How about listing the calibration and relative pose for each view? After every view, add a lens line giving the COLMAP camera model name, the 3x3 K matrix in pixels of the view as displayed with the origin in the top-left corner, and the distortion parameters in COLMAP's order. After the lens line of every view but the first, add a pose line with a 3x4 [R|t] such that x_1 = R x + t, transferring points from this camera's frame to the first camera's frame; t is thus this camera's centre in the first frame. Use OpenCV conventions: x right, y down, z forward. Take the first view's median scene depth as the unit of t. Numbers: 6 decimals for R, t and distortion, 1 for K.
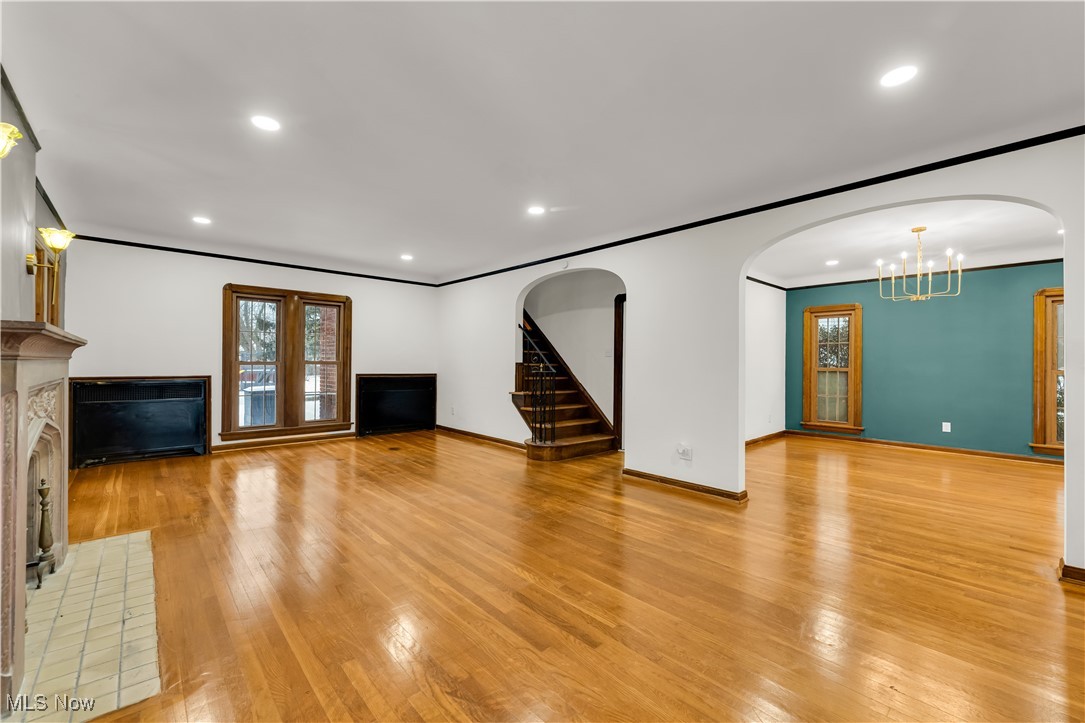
lens RADIAL K [[440.4, 0, 540.5], [0, 440.4, 358.5], [0, 0, 1]] dist [-0.001174, -0.000177]
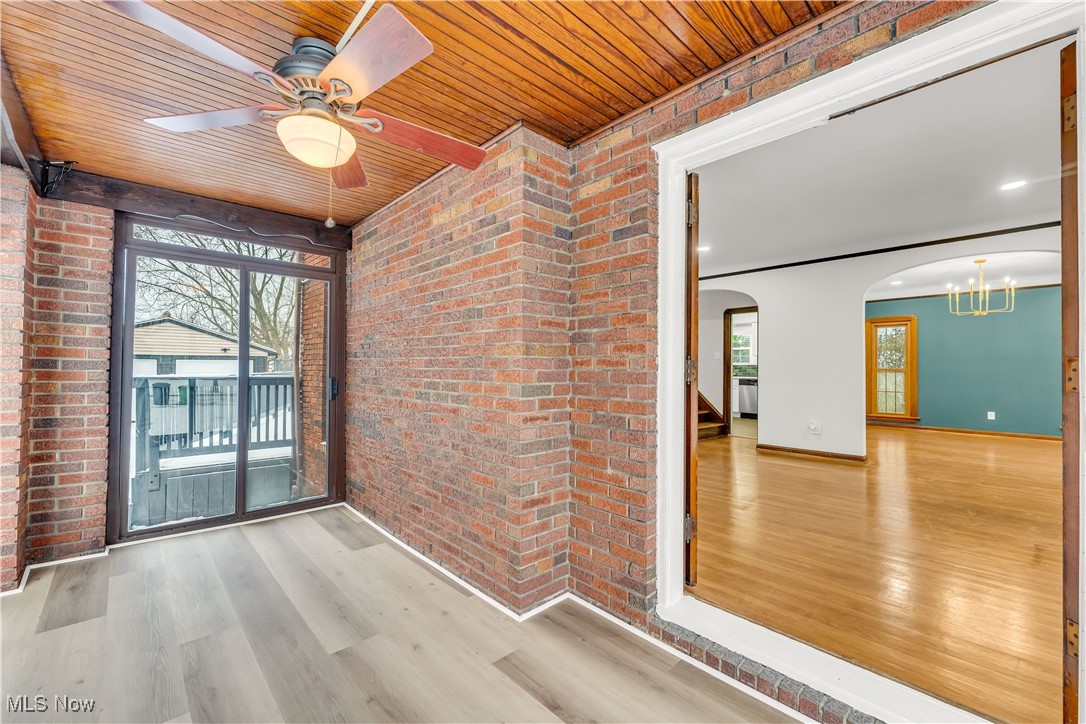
lens RADIAL K [[440.8, 0, 535.8], [0, 440.8, 366.4], [0, 0, 1]] dist [-0.001174, -0.000177]
pose [[0.999992, -0.003401, 0.001866, -0.324359], [0.003397, 0.999992, 0.002073, 0.009064], [-0.001873, -0.002066, 0.999996, -0.212827]]
